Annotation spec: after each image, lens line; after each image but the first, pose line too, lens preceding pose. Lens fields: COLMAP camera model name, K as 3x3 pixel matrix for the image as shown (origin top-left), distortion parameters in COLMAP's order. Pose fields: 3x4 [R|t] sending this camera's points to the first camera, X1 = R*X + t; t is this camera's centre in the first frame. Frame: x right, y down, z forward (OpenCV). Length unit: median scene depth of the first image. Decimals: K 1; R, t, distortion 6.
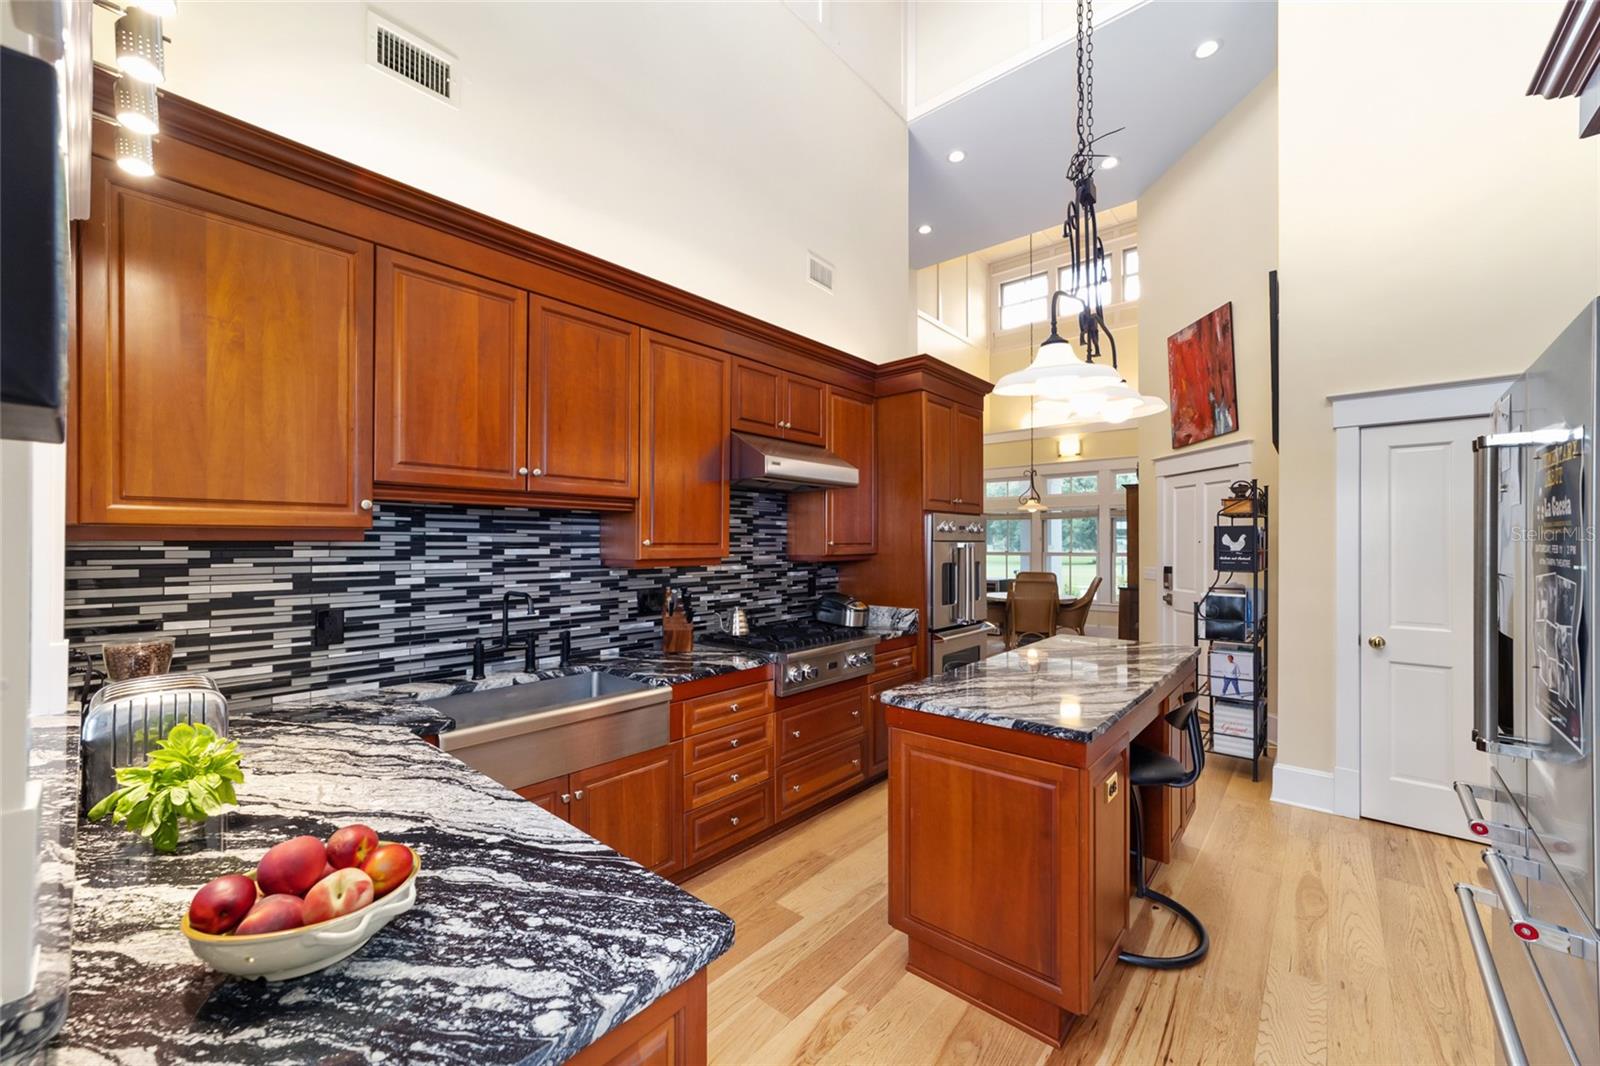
lens RADIAL K [[615.6, 0, 803.3], [0, 615.6, 539.1], [0, 0, 1]] dist [-0.003058, -0.000201]
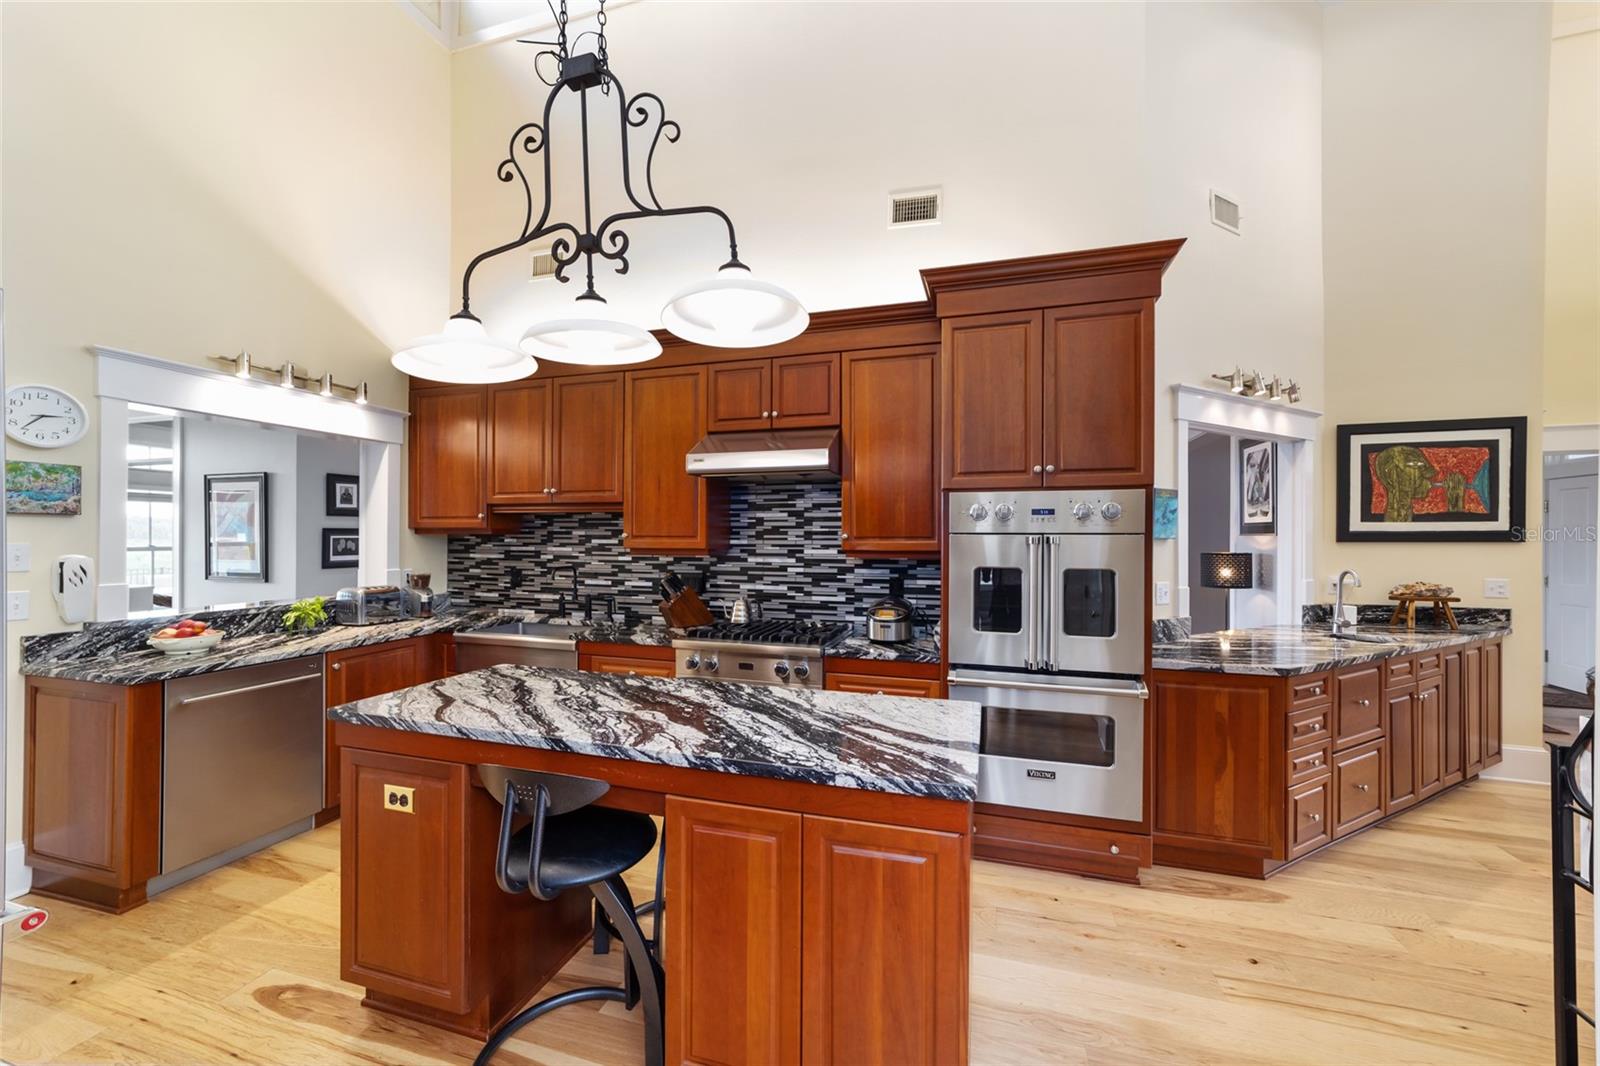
lens RADIAL K [[615.6, 0, 800.5], [0, 615.6, 534.7], [0, 0, 1]] dist [-0.003058, -0.000201]
pose [[0.404066, -0.003979, -0.914721, 1.059669], [0.001479, 0.999992, -0.003697, 0.009777], [0.914729, 0.000141, 0.404069, 0.784229]]
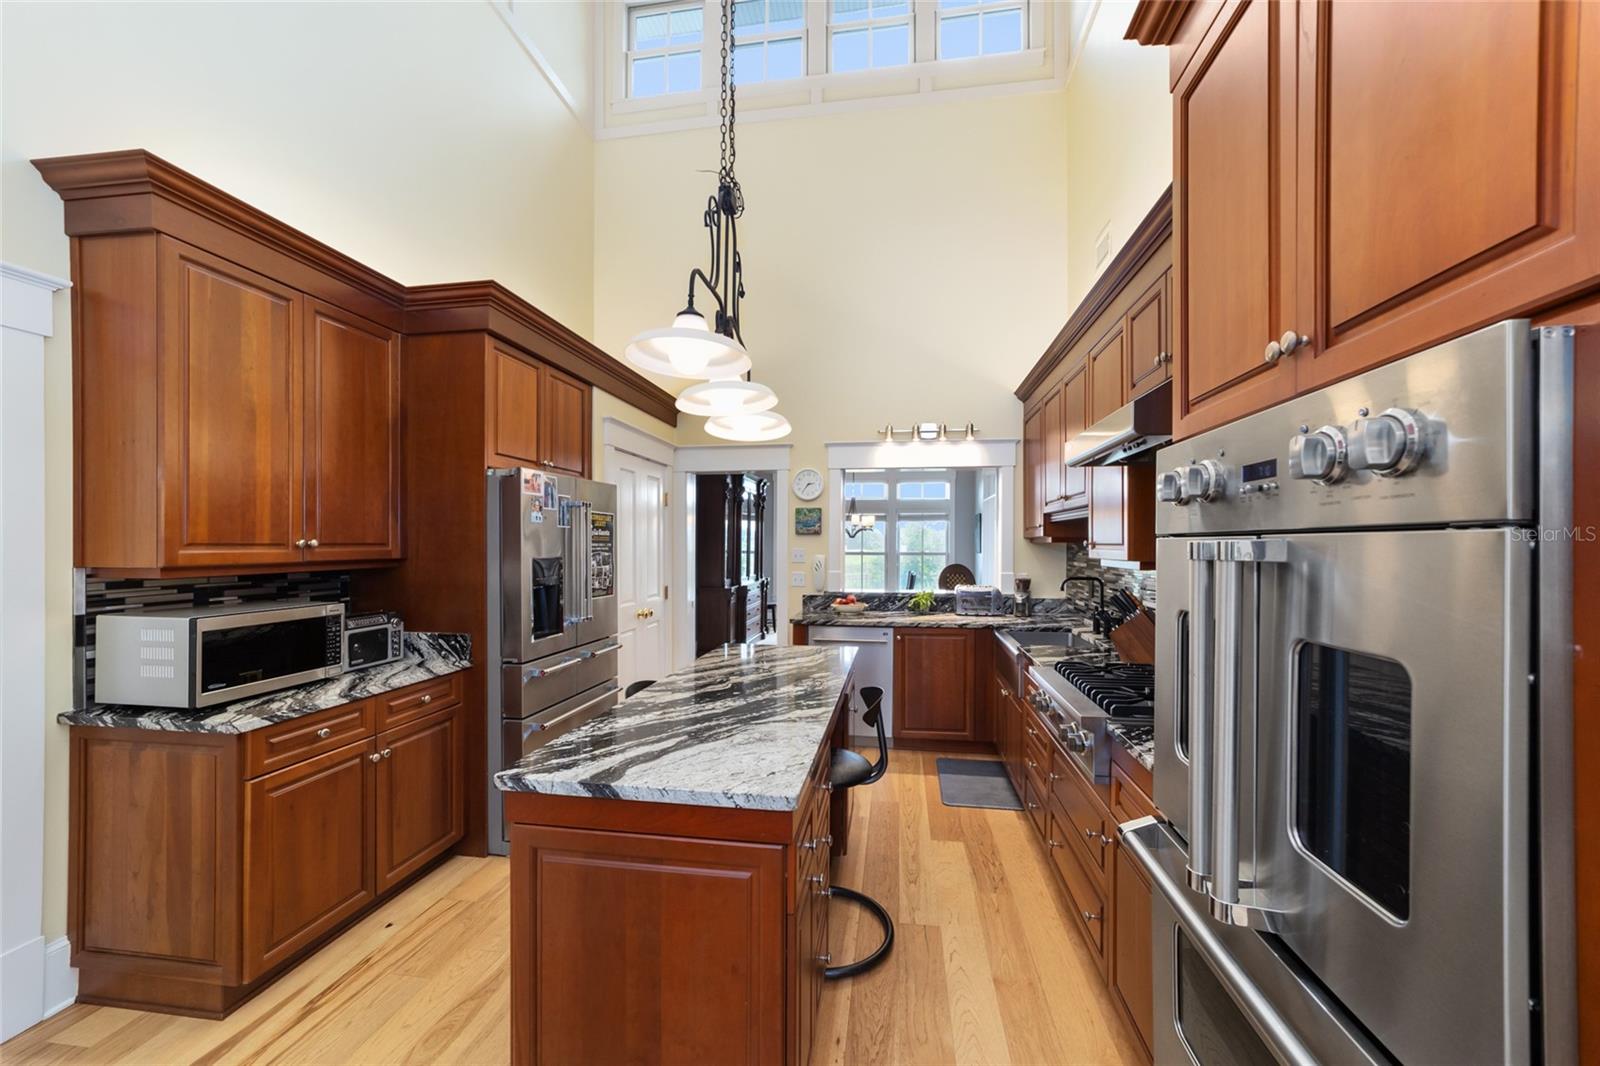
lens RADIAL K [[615.6, 0, 797.6], [0, 615.6, 544.0], [0, 0, 1]] dist [-0.003058, -0.000201]
pose [[-0.855094, -0.000914, -0.518472, 0.710726], [0.002515, 0.999979, -0.005911, 0.014359], [0.518467, -0.006358, -0.855074, 1.715290]]
